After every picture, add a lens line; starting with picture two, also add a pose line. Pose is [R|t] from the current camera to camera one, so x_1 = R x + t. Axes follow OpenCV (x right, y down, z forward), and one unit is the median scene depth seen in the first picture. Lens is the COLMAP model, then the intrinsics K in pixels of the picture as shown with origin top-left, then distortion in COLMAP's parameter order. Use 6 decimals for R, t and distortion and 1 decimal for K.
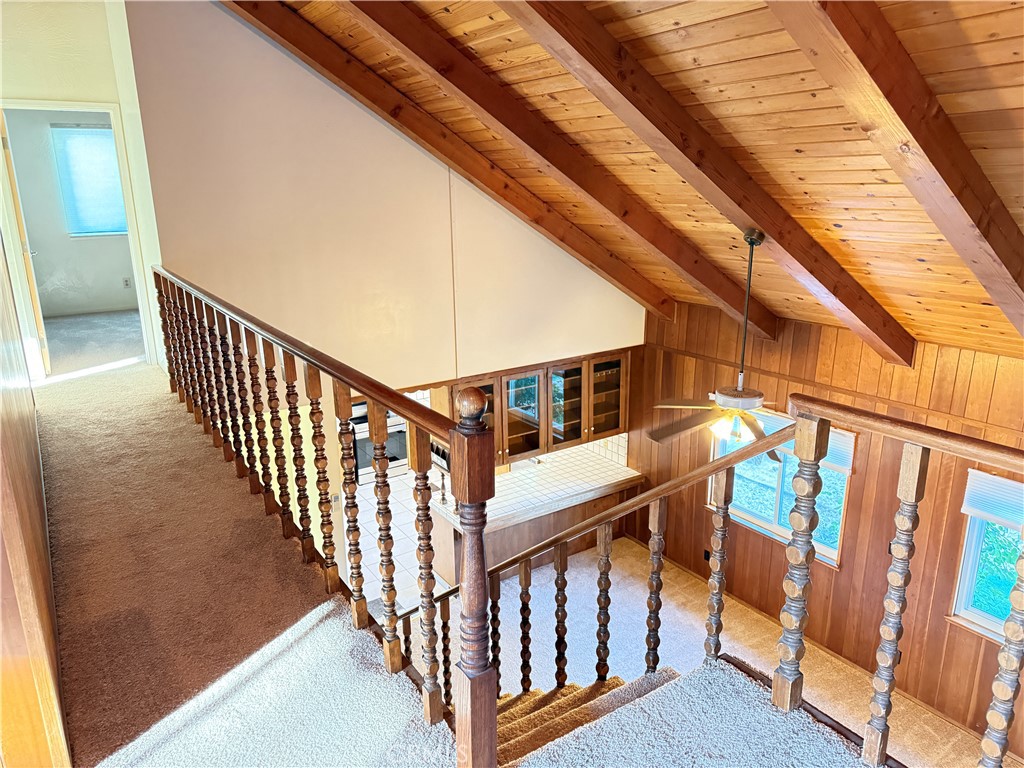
lens RADIAL K [[724.8, 0, 511.1], [0, 724.8, 386.0], [0, 0, 1]] dist [0.090260, -0.139351]
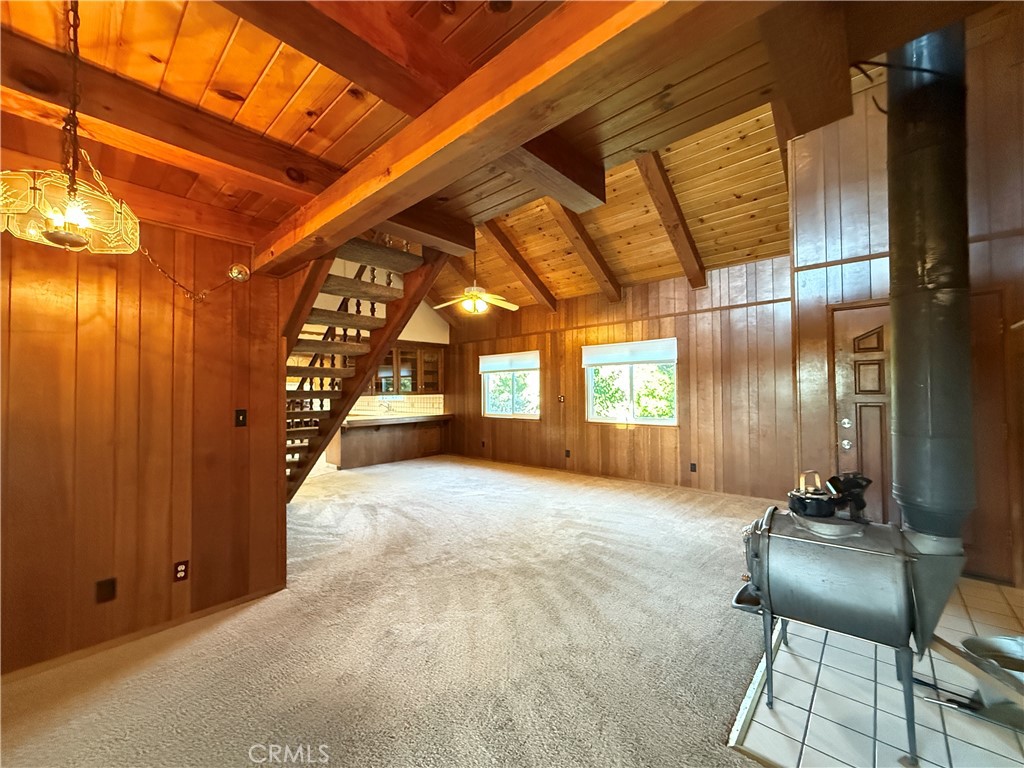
lens RADIAL K [[405.5, 0, 509.3], [0, 405.5, 385.4], [0, 0, 1]] dist [-0.000443, -0.000293]
pose [[0.968511, 0.007136, 0.248868, 0.086164], [0.064753, 0.957970, -0.279466, 0.488142], [-0.240403, 0.286781, 0.927342, -0.057056]]
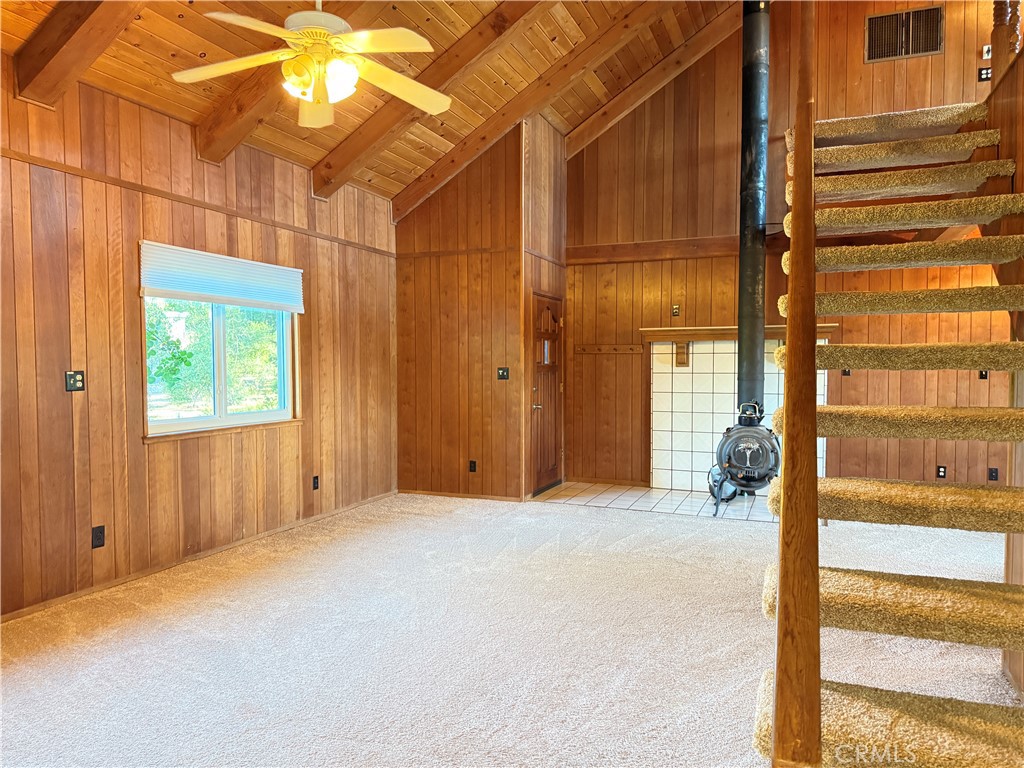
lens RADIAL K [[722.3, 0, 513.9], [0, 722.3, 388.4], [0, 0, 1]] dist [0.062326, -0.069462]
pose [[-0.571591, -0.016150, 0.820380, -0.281555], [0.228377, 0.957169, 0.177962, 0.195229], [-0.788116, 0.289077, -0.543421, 1.024227]]
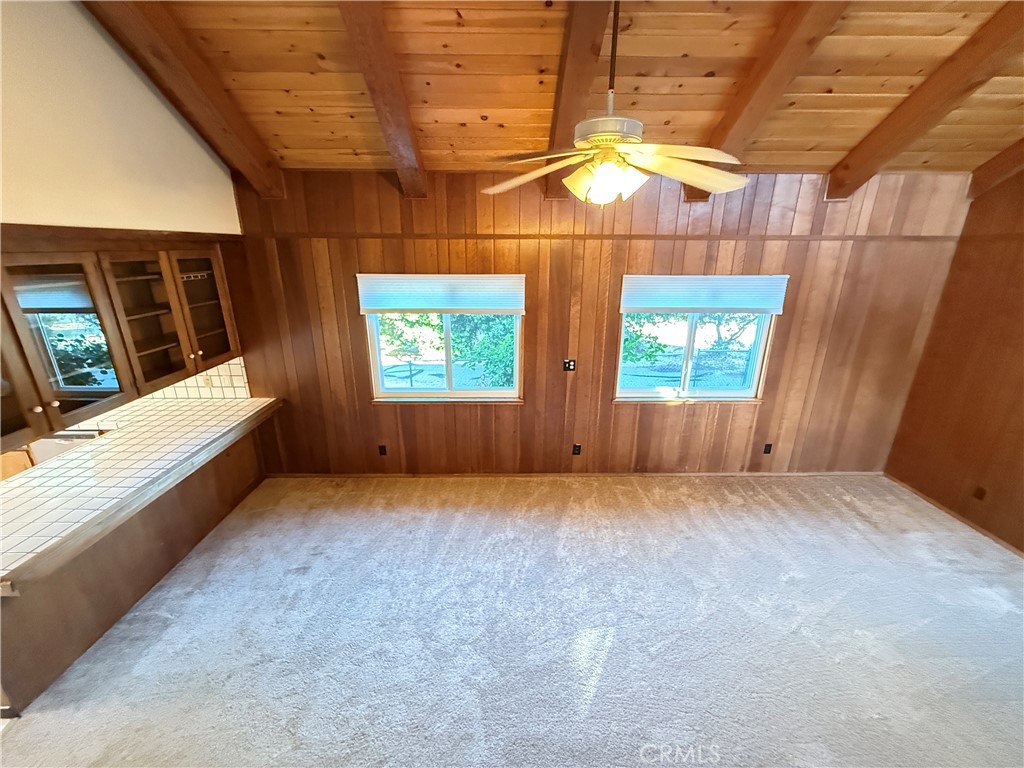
lens RADIAL K [[408.0, 0, 512.0], [0, 408.0, 384.0], [0, 0, 1]] dist [0.000265, -0.000182]
pose [[0.537735, -0.248090, 0.805787, -0.077394], [0.216123, 0.964354, 0.152682, 0.125205], [-0.814943, 0.092046, 0.572185, 0.675850]]
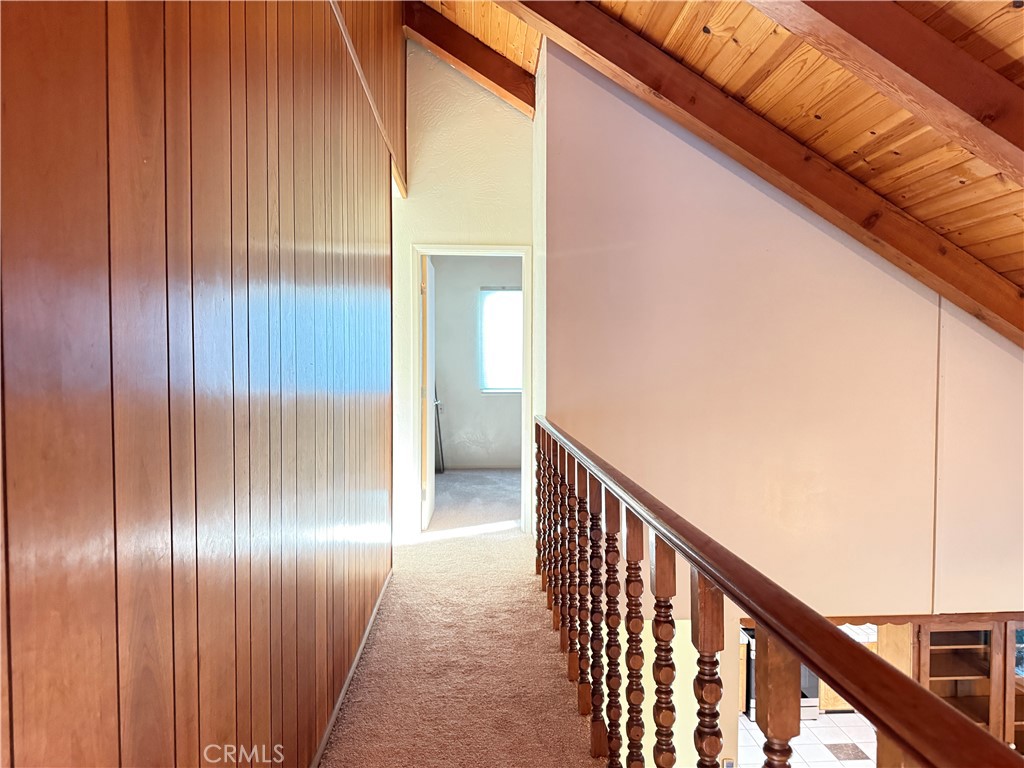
lens RADIAL K [[722.3, 0, 513.9], [0, 722.3, 388.4], [0, 0, 1]] dist [0.062326, -0.069462]
pose [[0.866267, 0.029276, -0.498722, -0.088382], [-0.146107, 0.969481, -0.196873, -0.025296], [0.477738, 0.243412, 0.844107, 0.250576]]
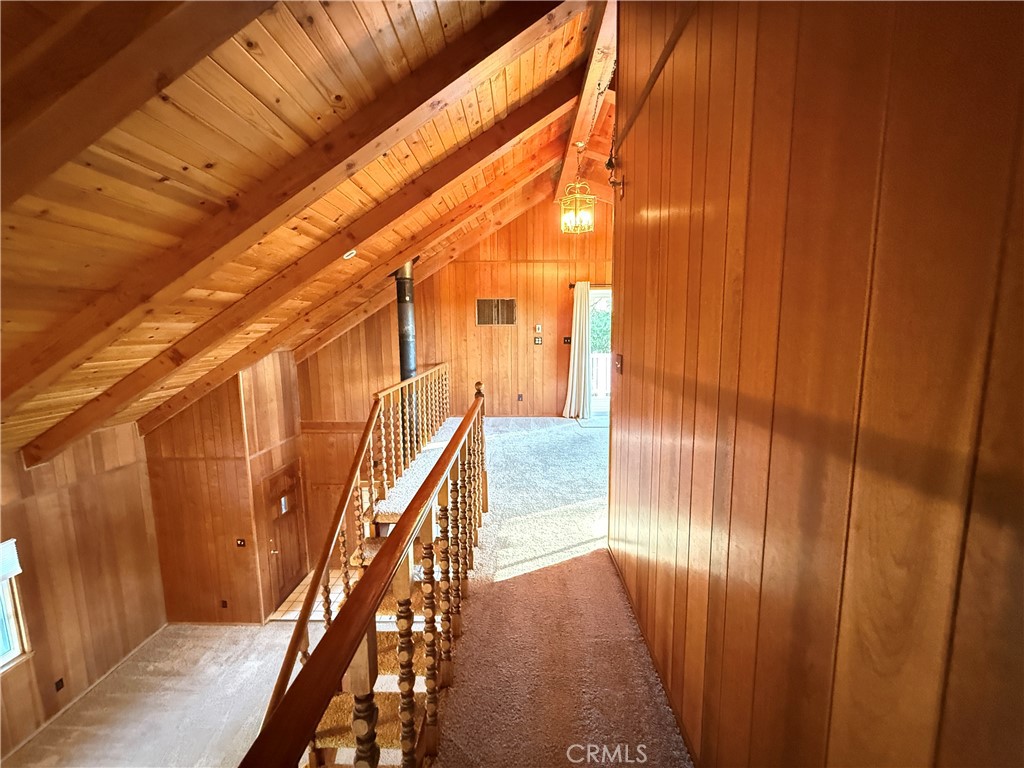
lens RADIAL K [[408.0, 0, 512.0], [0, 408.0, 384.0], [0, 0, 1]] dist [0.000265, -0.000182]
pose [[-0.822365, -0.052407, 0.566541, -0.343370], [0.172186, 0.926131, 0.335608, -0.164885], [-0.542280, 0.373543, -0.752594, 0.638951]]
